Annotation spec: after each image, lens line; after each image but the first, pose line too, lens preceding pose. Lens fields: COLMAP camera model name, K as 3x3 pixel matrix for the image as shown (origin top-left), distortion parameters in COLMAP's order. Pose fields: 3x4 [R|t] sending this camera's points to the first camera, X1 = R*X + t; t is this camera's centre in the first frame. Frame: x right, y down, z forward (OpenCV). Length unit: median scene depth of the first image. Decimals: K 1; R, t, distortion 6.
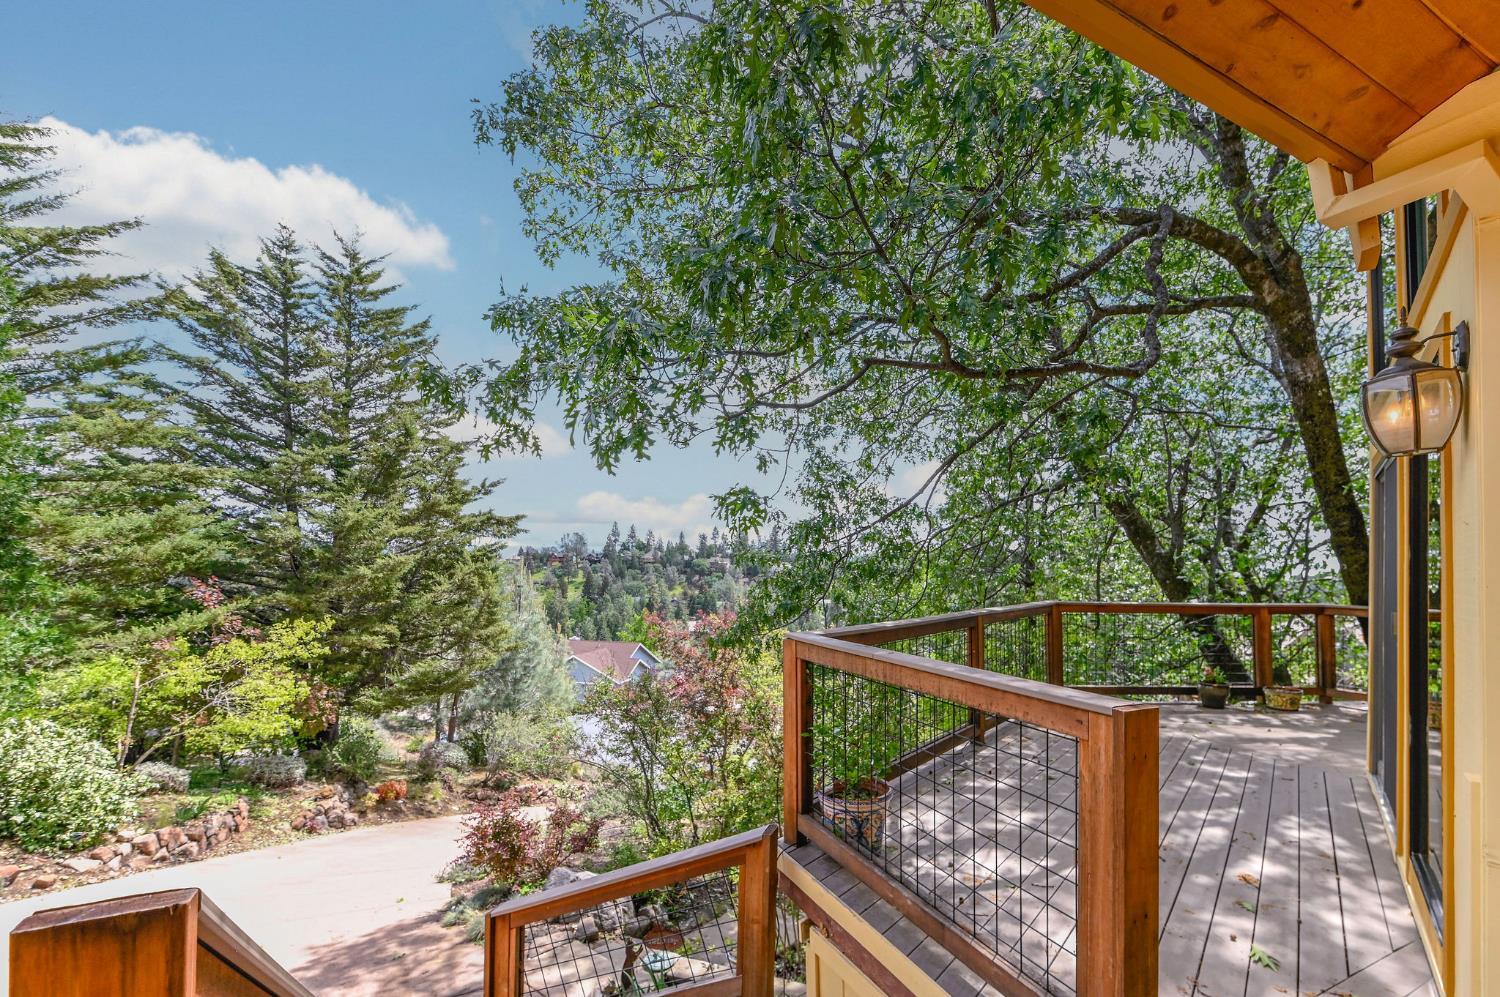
lens RADIAL K [[648.3, 0, 761.3], [0, 648.3, 552.0], [0, 0, 1]] dist [0.026287, -0.011483]
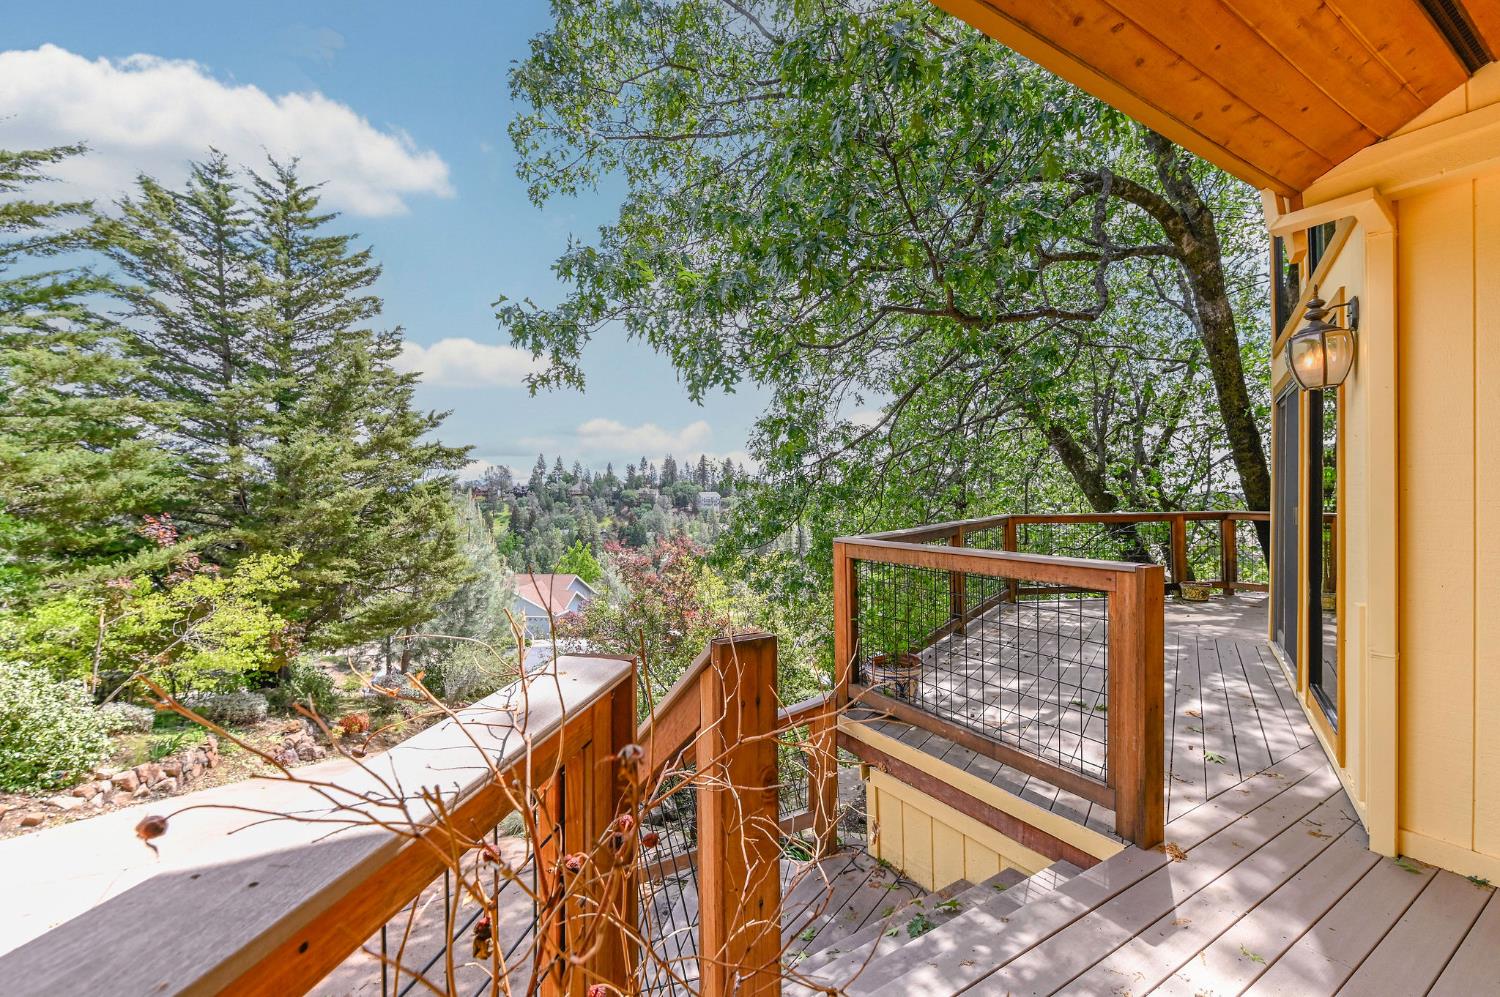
lens RADIAL K [[643.0, 0, 750.0], [0, 643.0, 498.5], [0, 0, 1]] dist [0.019671, -0.009241]
pose [[0.995486, -0.020459, 0.092674, -0.067681], [0.018011, 0.999468, 0.027183, 0.005648], [-0.093180, -0.025392, 0.995325, -0.051799]]
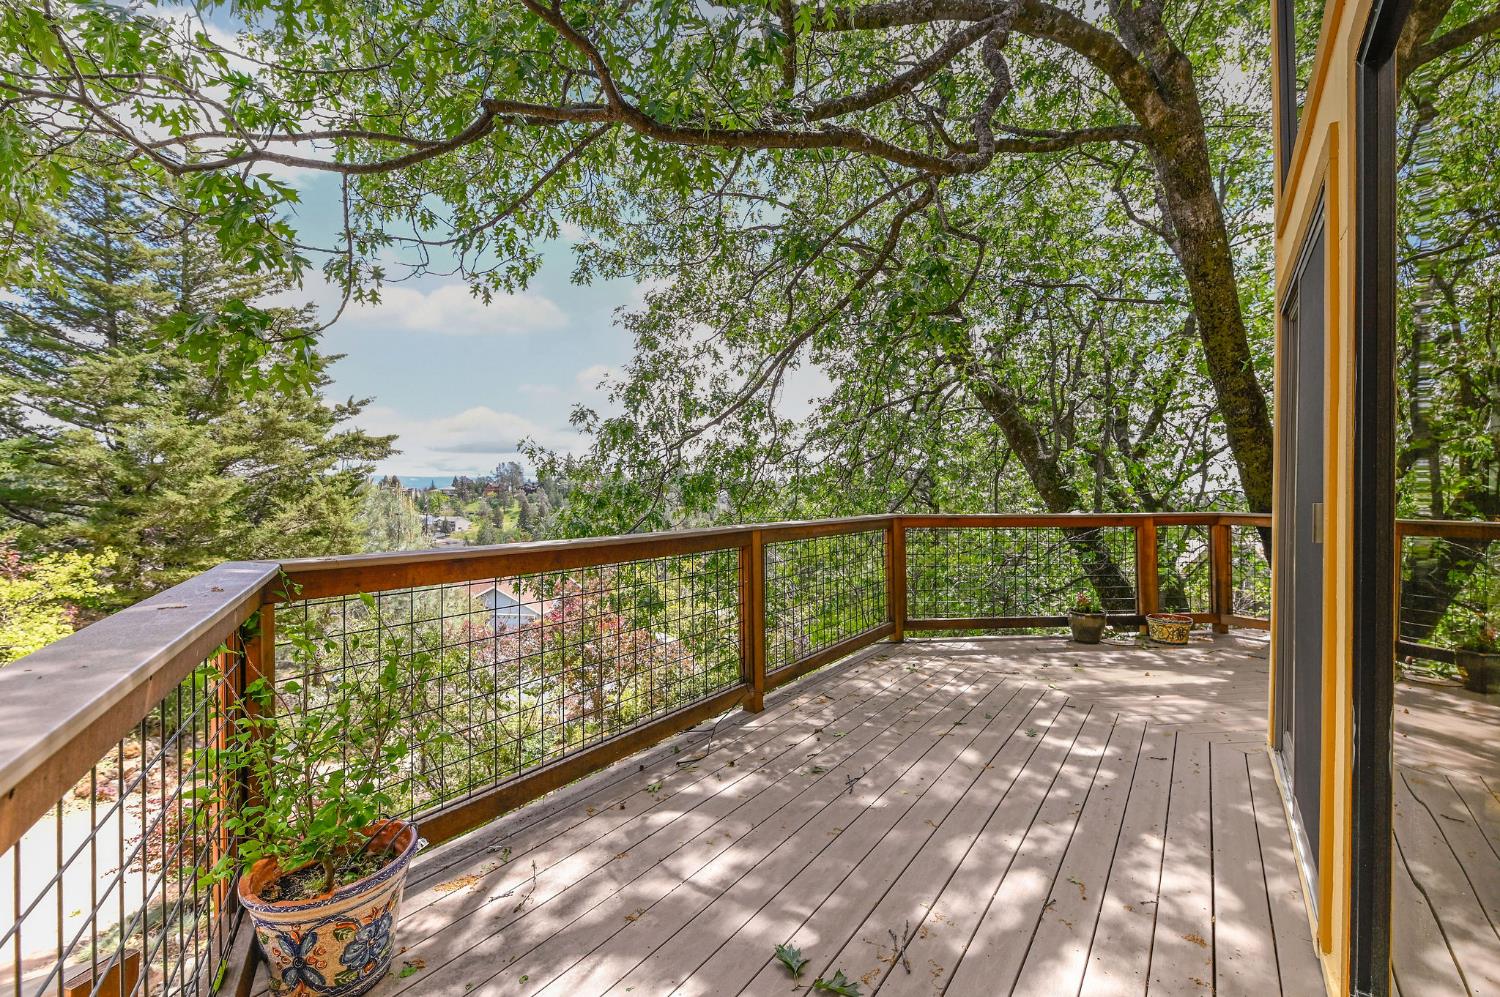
lens RADIAL K [[623.4, 0, 751.1], [0, 623.4, 493.3], [0, 0, 1]] dist [0.022444, -0.010644]
pose [[0.998301, -0.010902, 0.057233, 0.134501], [0.009784, 0.999756, 0.019787, 0.020207], [-0.057435, -0.019193, 0.998165, 0.146885]]
